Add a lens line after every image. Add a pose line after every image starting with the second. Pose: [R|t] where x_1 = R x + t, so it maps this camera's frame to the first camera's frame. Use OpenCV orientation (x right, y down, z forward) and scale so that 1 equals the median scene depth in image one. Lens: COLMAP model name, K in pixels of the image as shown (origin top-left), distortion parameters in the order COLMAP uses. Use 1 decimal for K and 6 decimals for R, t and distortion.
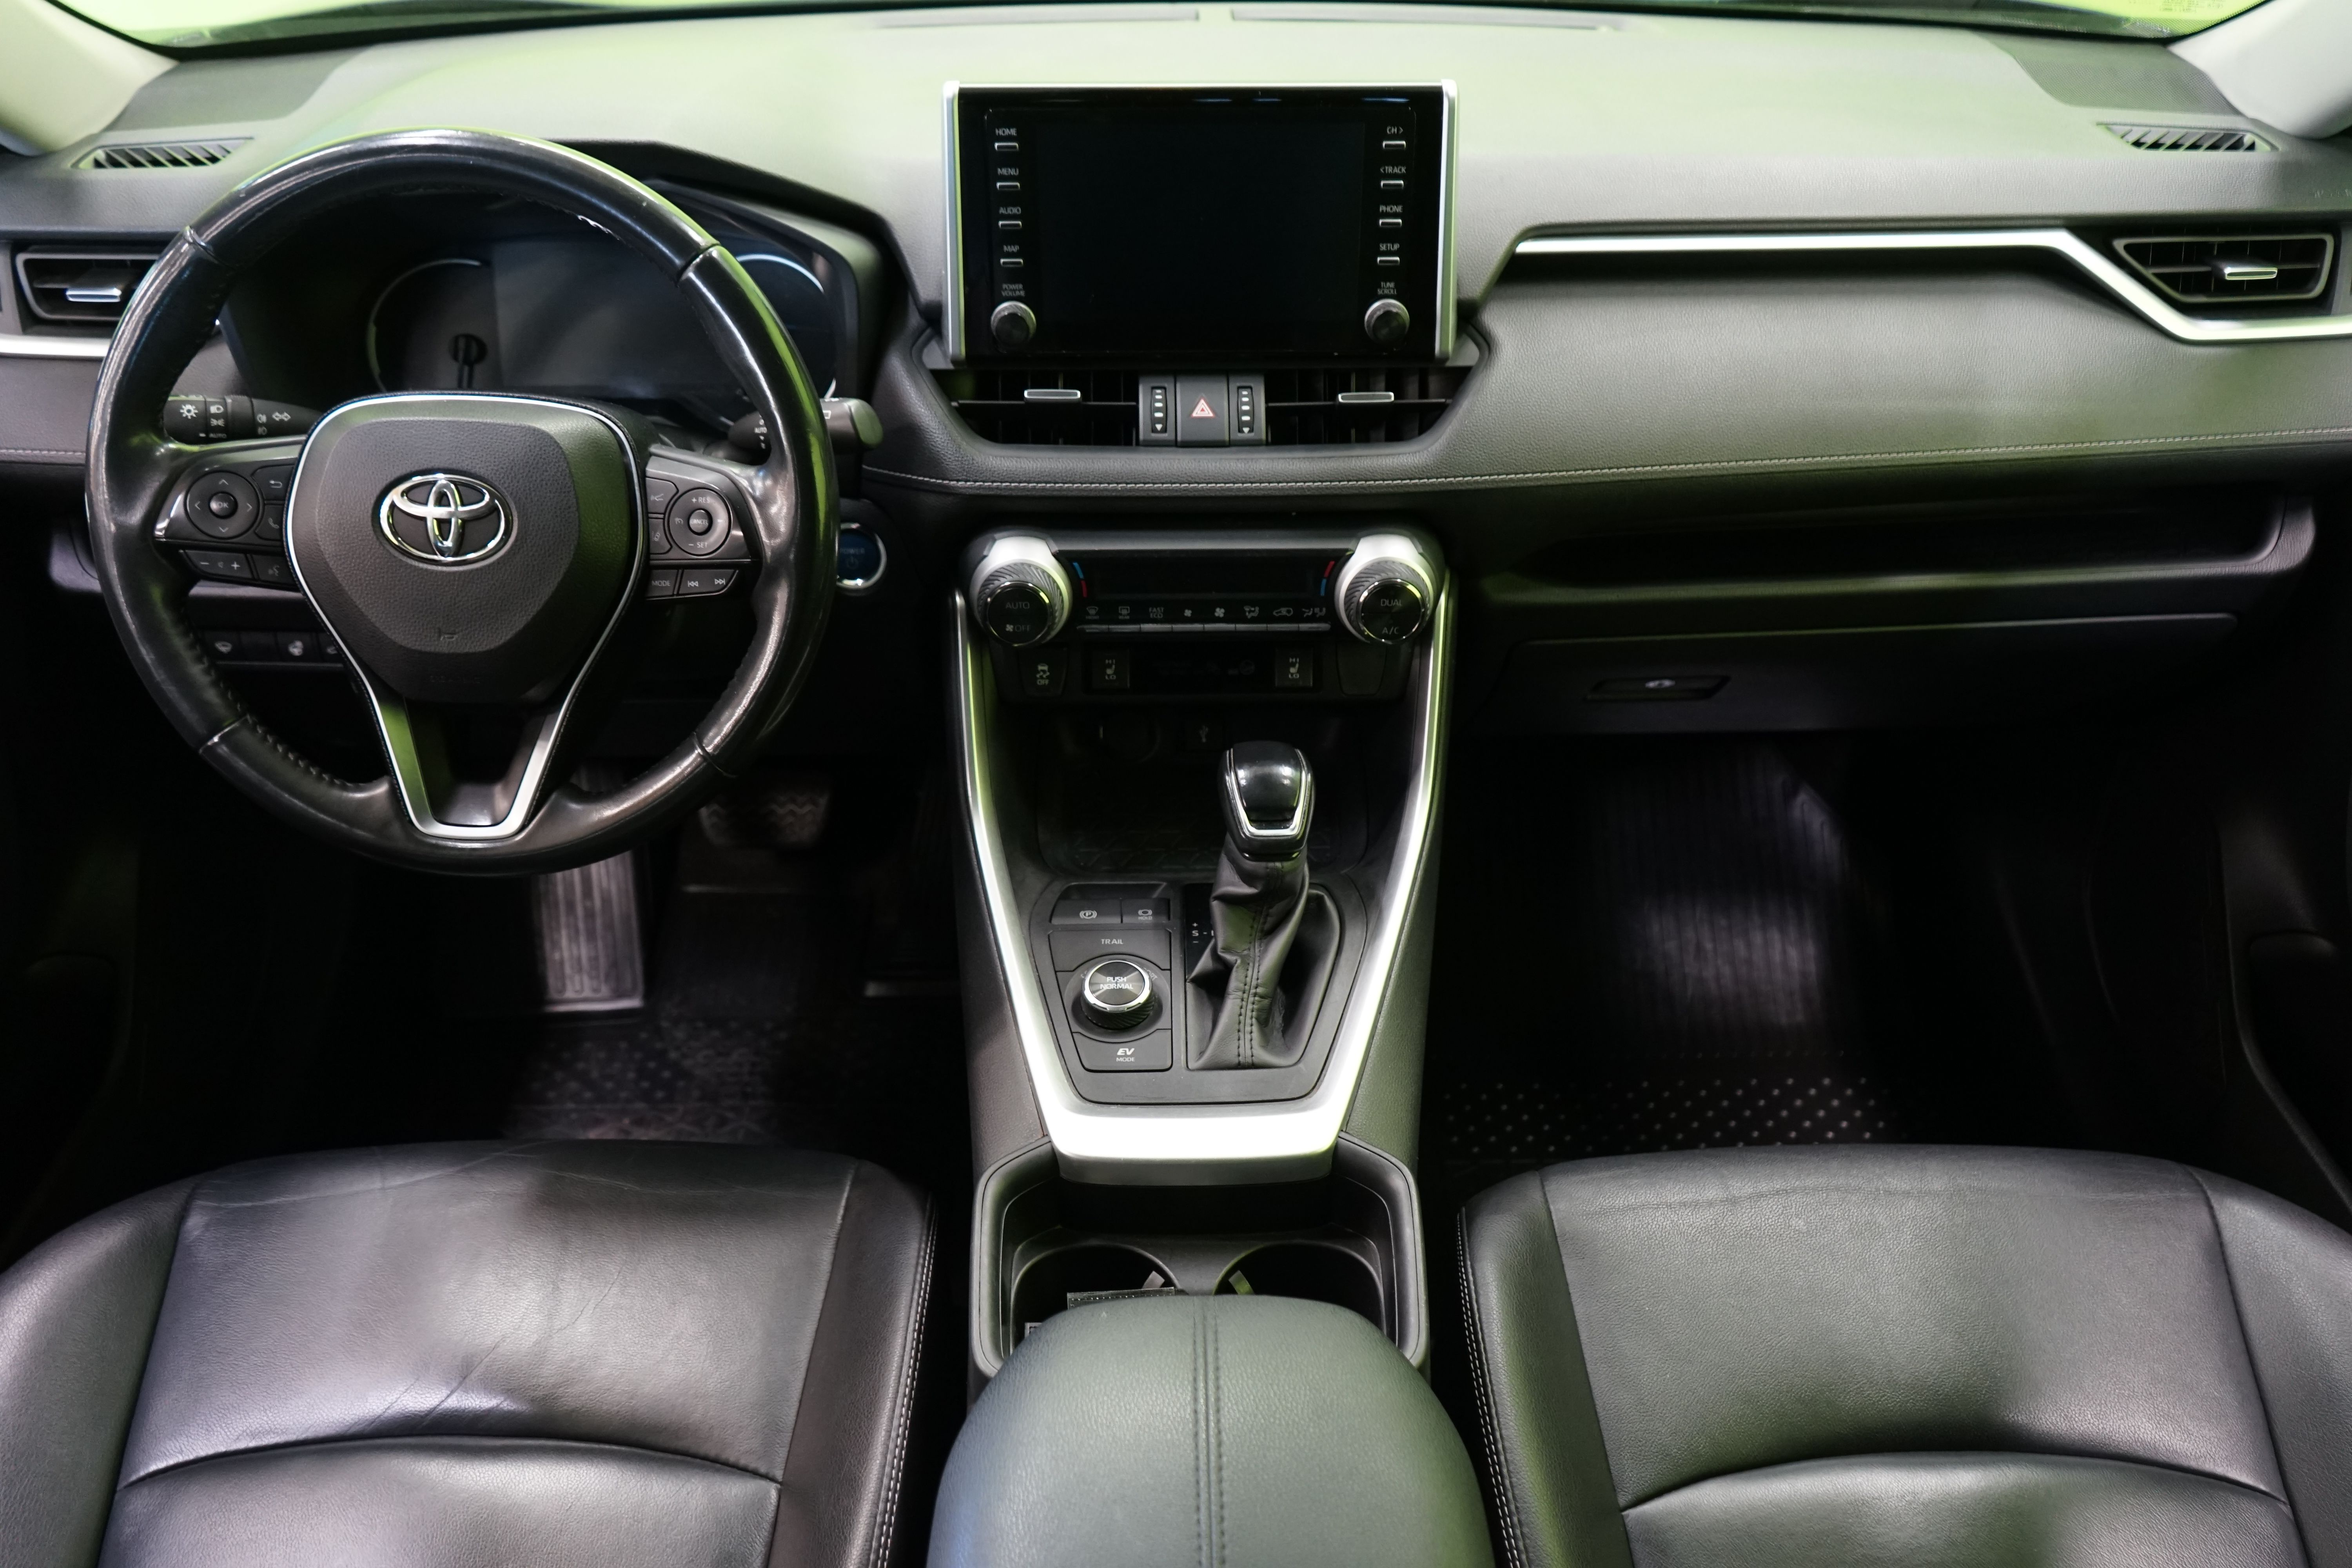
lens RADIAL K [[1879.9, 0, 1153.3], [0, 1879.9, 770.7], [0, 0, 1]] dist [-0.001758, 0.008311]
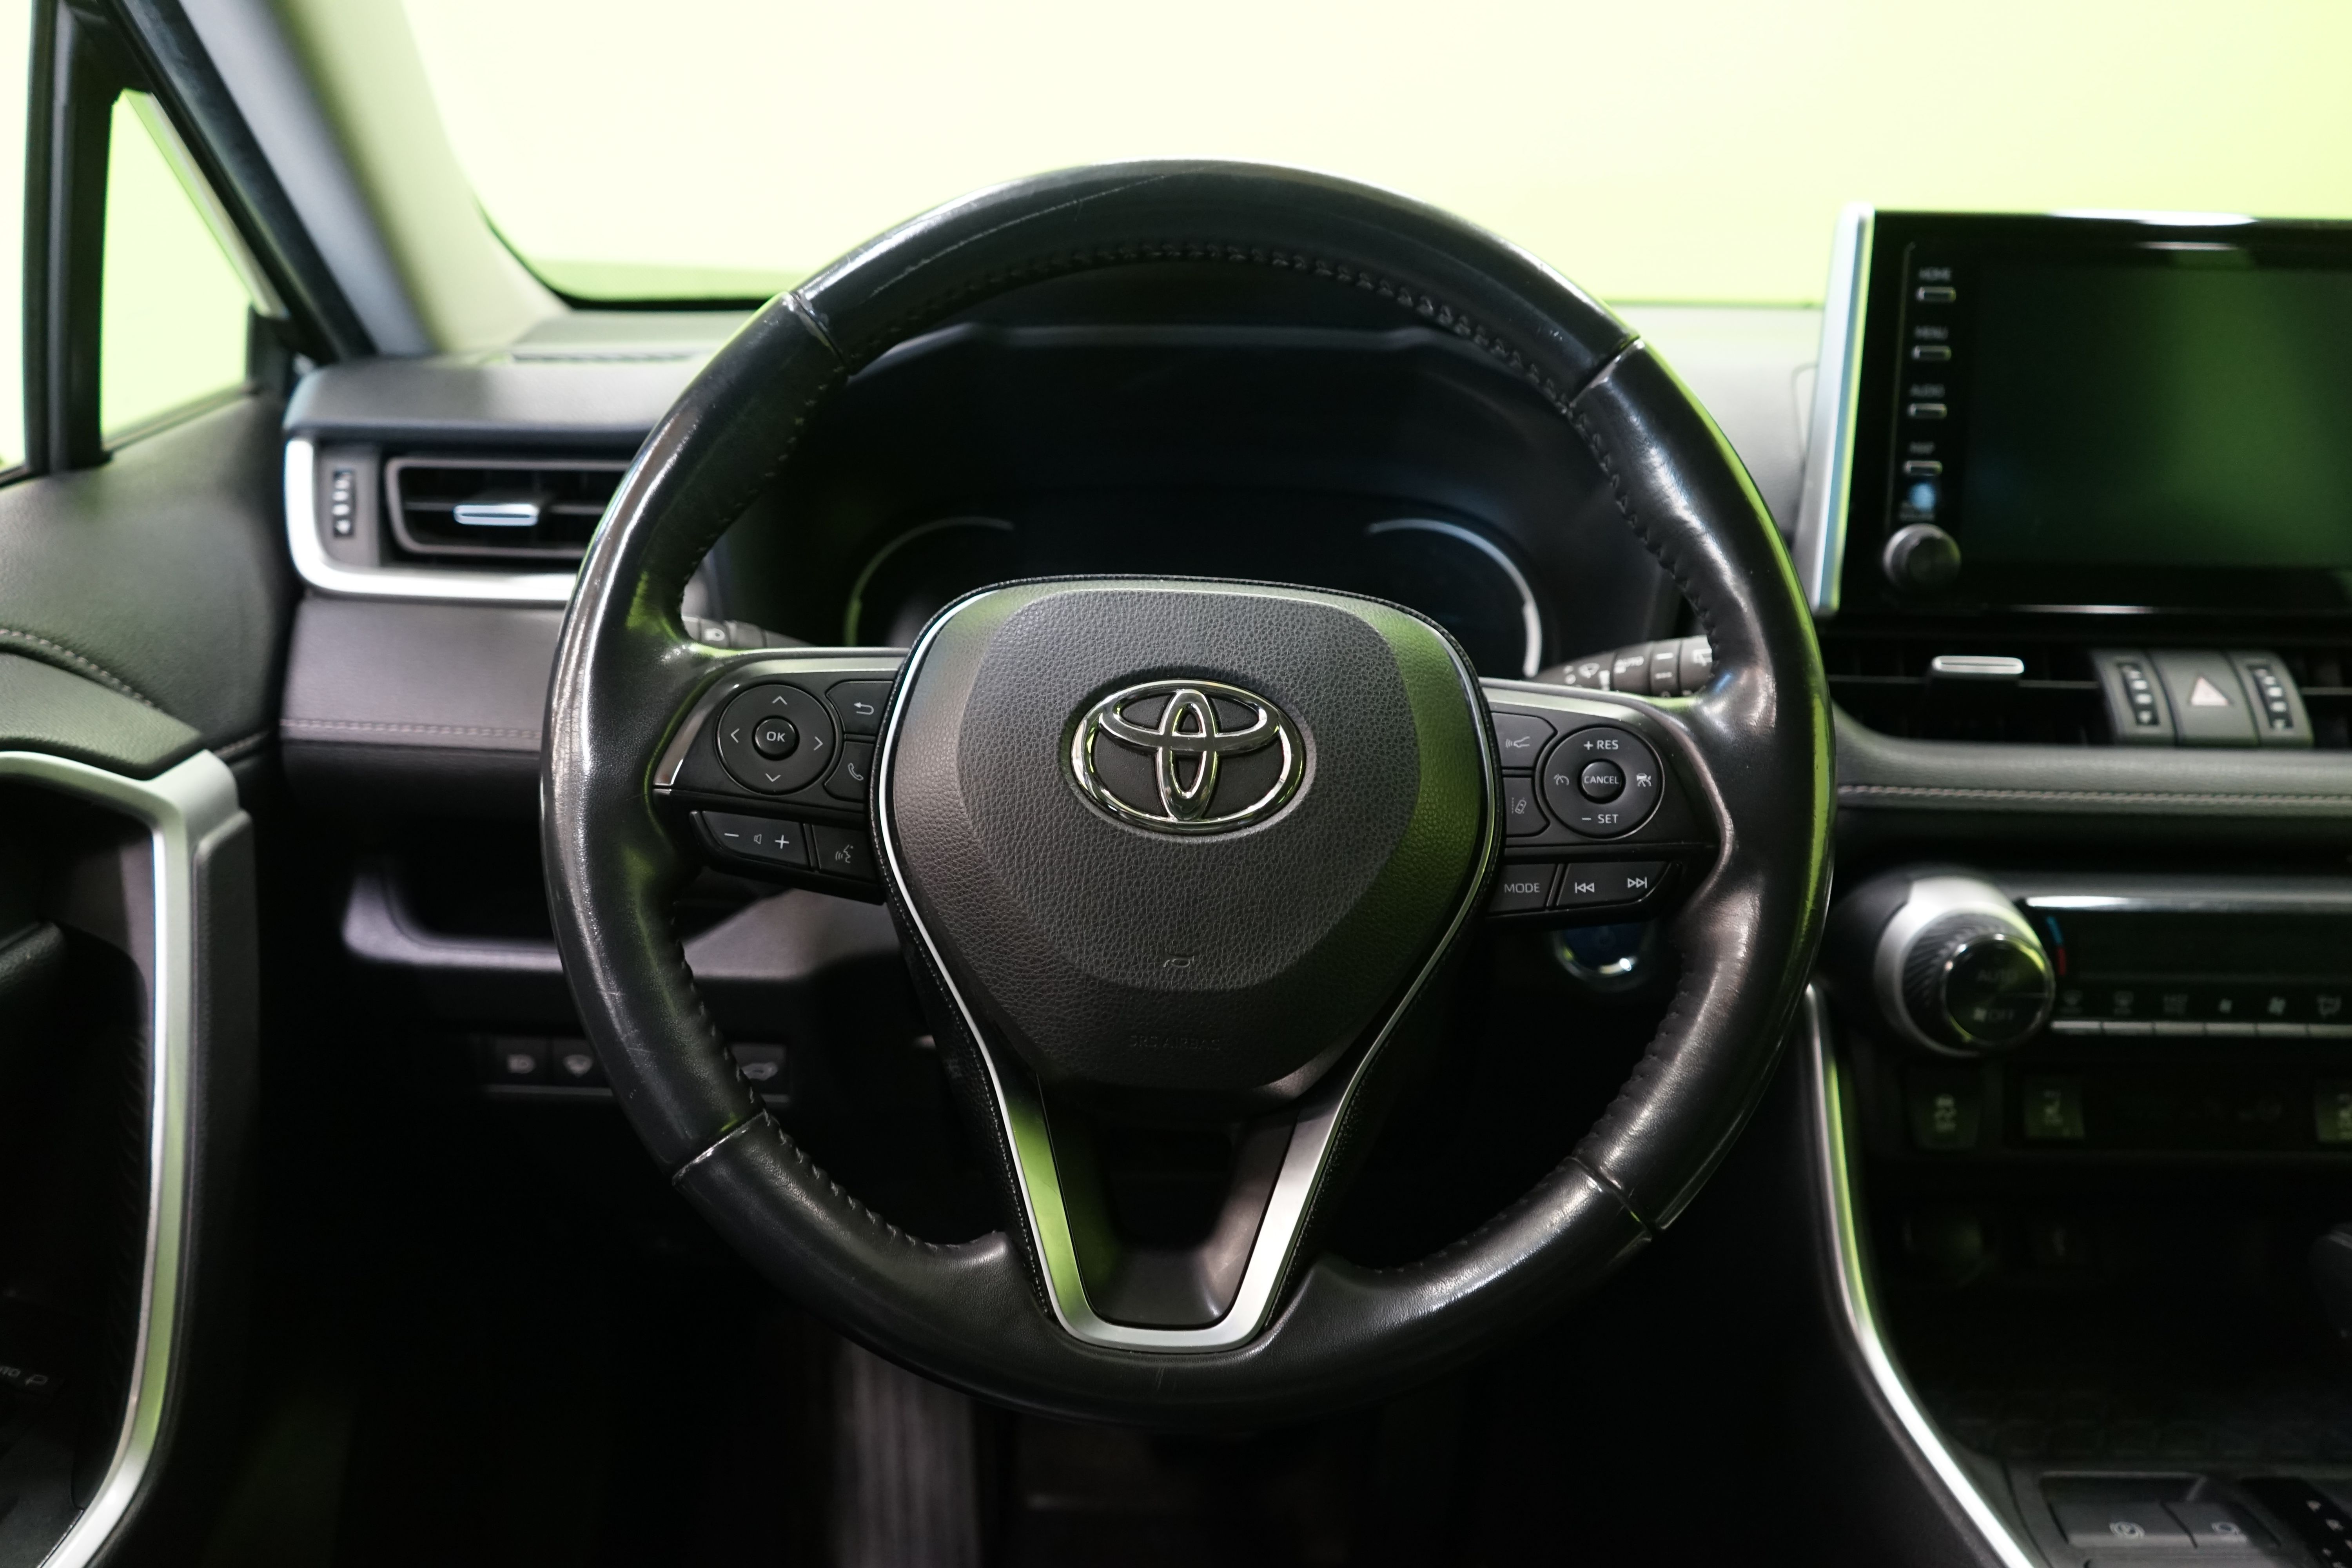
lens RADIAL K [[1879.9, 0, 1190.2], [0, 1879.9, 779.8], [0, 0, 1]] dist [-0.001758, 0.008311]
pose [[0.999768, 0.019524, 0.009135, -0.347302], [-0.015638, 0.948629, -0.316003, 0.048650], [-0.014836, 0.315787, 0.948714, 0.422087]]
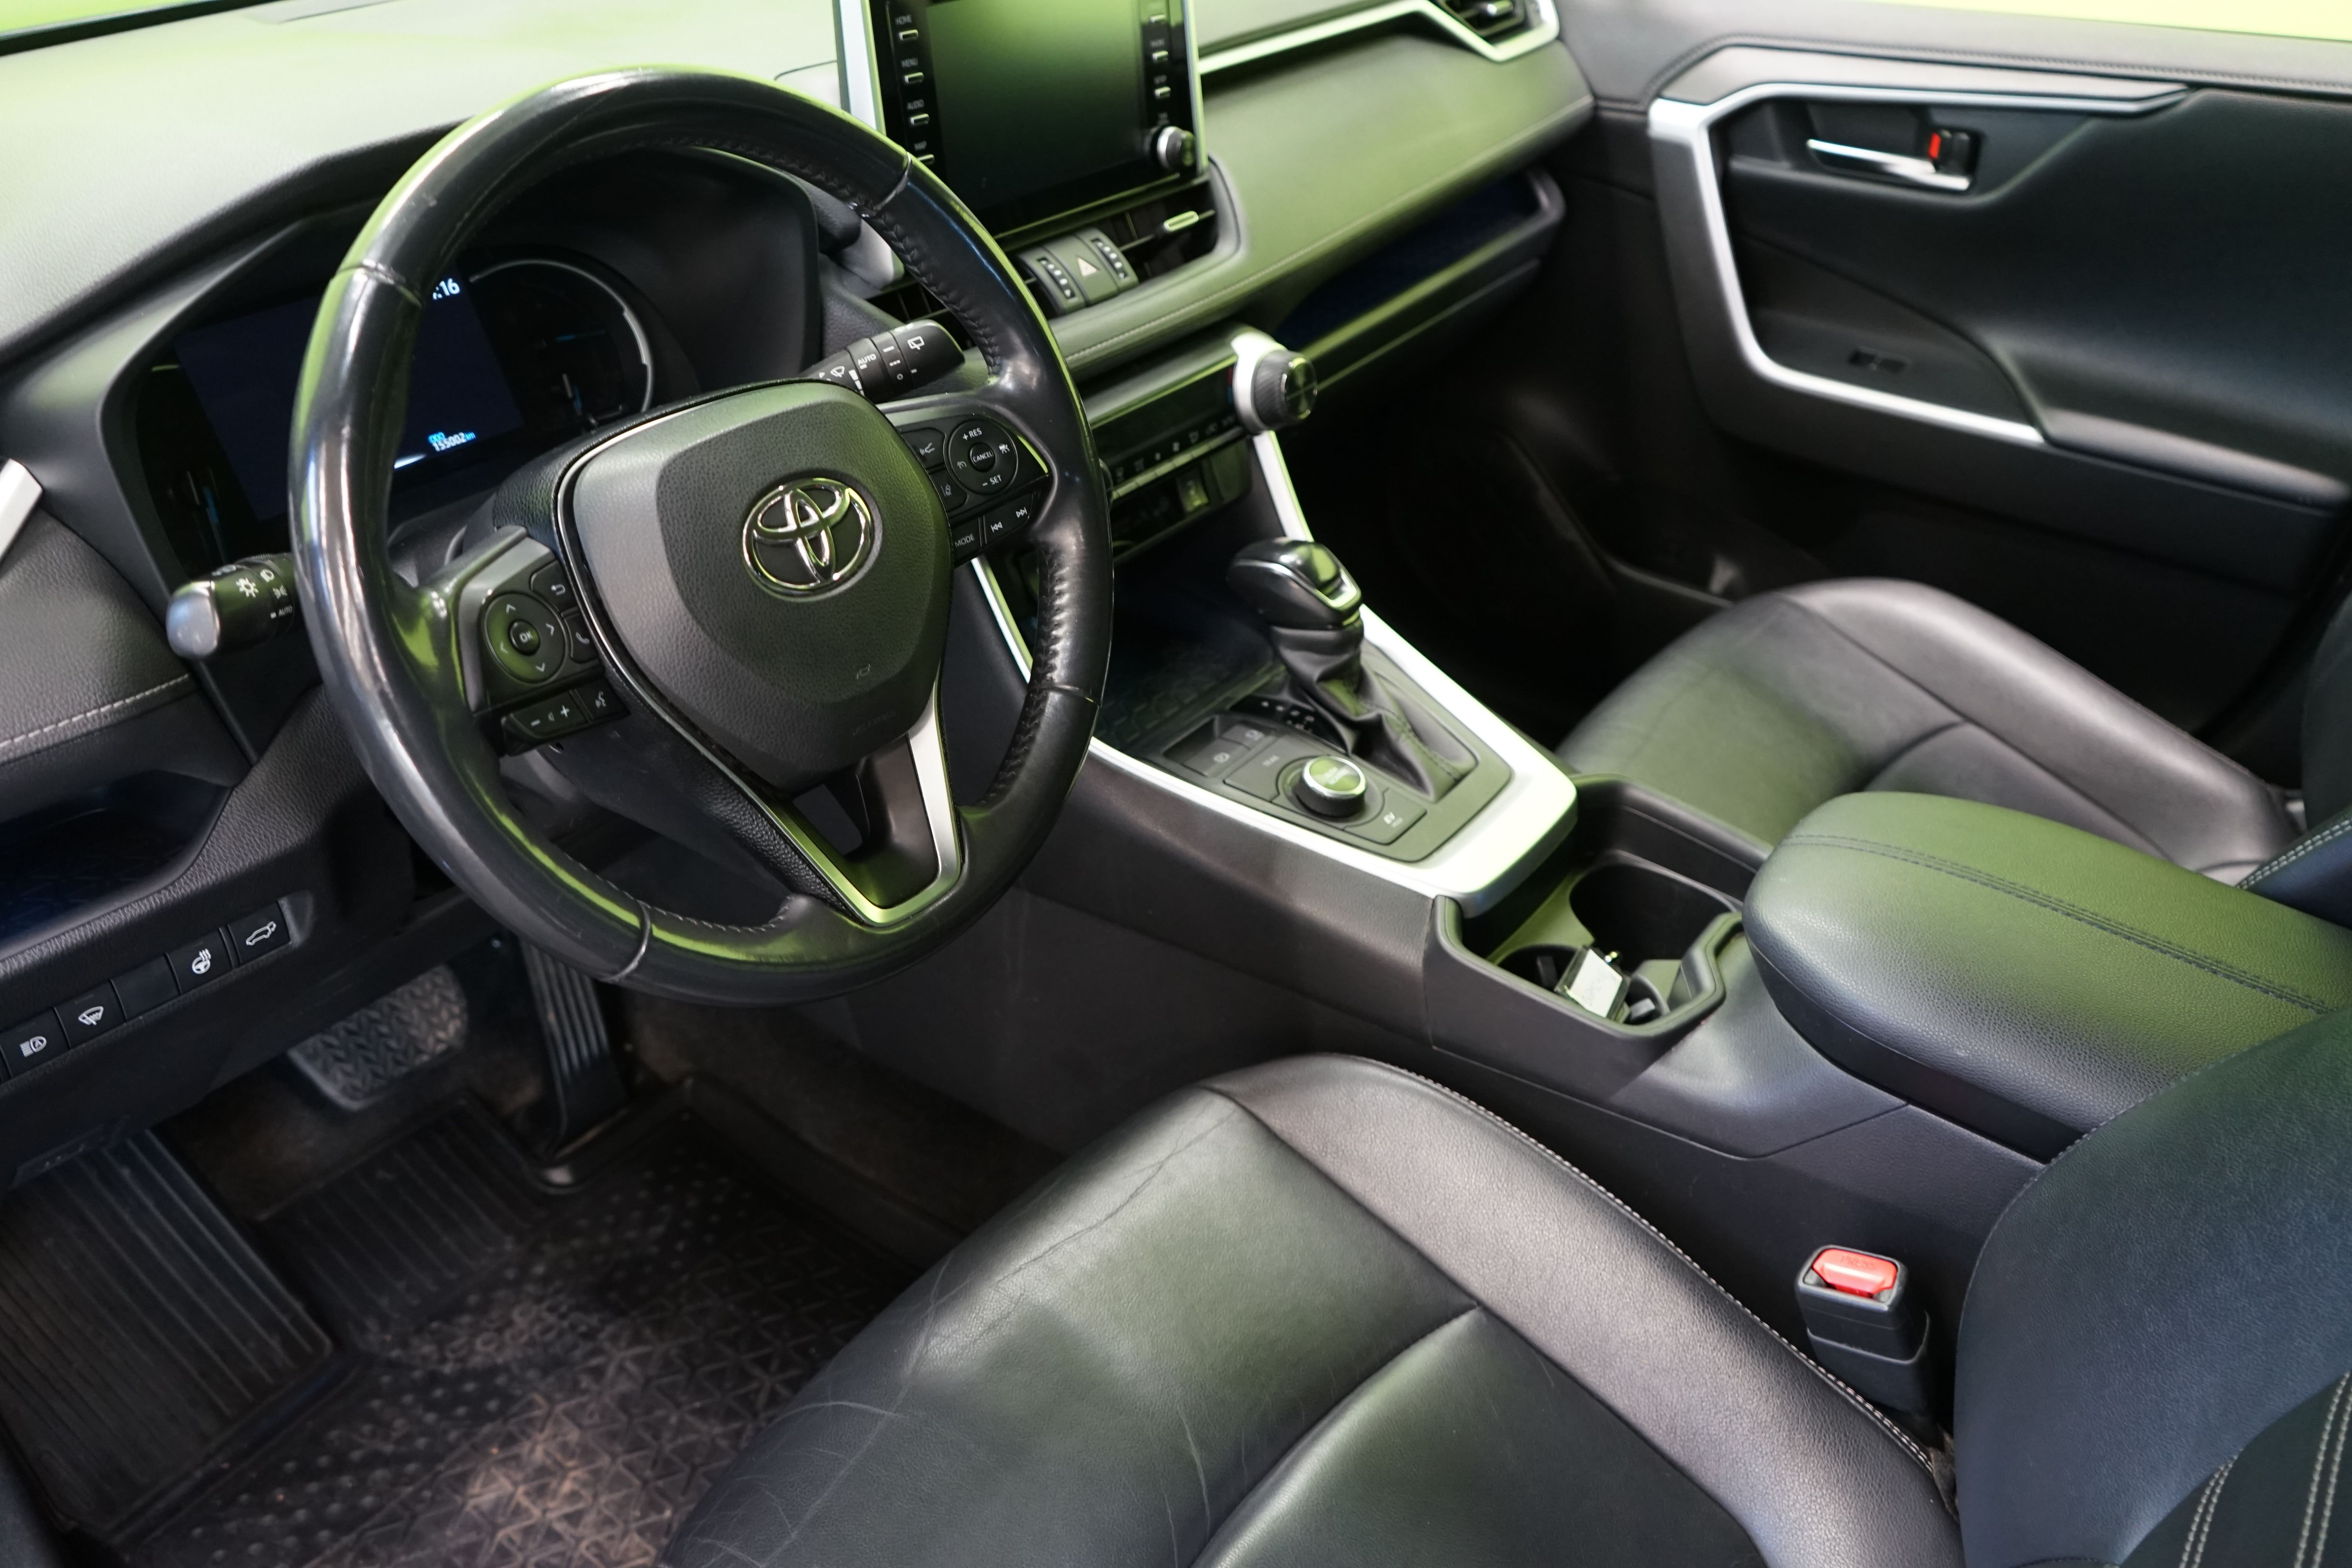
lens RADIAL K [[1879.9, 0, 1168.2], [0, 1879.9, 778.6], [0, 0, 1]] dist [-0.001758, 0.008311]
pose [[0.603552, -0.418108, 0.678904, -0.799536], [0.435969, 0.885974, 0.158054, -0.093016], [-0.667575, 0.200587, 0.717014, 0.308511]]
